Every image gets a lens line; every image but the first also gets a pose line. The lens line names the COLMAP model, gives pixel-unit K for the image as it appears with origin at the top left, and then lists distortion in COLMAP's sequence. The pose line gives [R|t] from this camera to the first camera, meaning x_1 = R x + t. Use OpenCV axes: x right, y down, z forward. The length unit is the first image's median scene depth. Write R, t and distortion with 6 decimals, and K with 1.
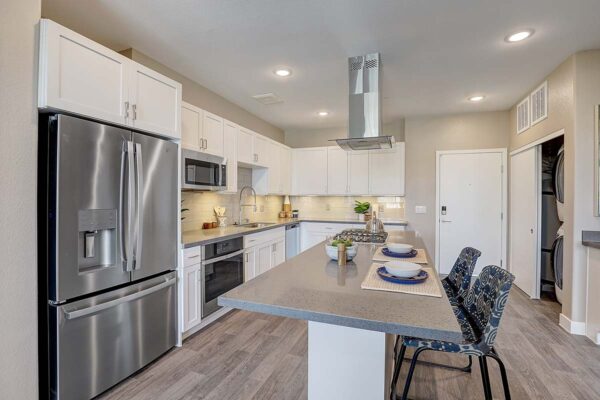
lens RADIAL K [[284.4, 0, 299.1], [0, 284.4, 196.9], [0, 0, 1]] dist [-0.001581, 0.000123]
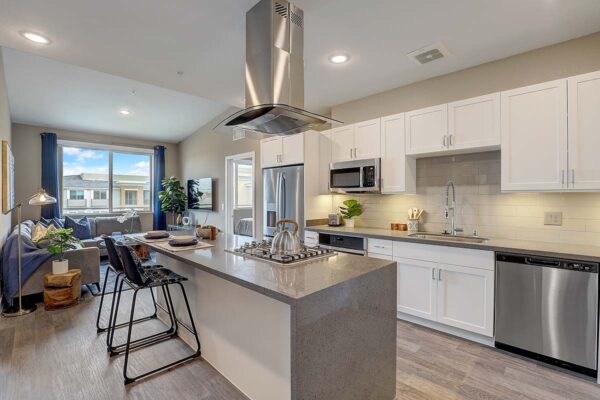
lens RADIAL K [[284.4, 0, 298.8], [0, 284.4, 199.9], [0, 0, 1]] dist [-0.001581, 0.000123]
pose [[-0.405474, -0.000579, -0.914106, 0.813456], [-0.007908, 0.999965, 0.002875, 0.040179], [0.914072, 0.008395, -0.405464, 0.979968]]
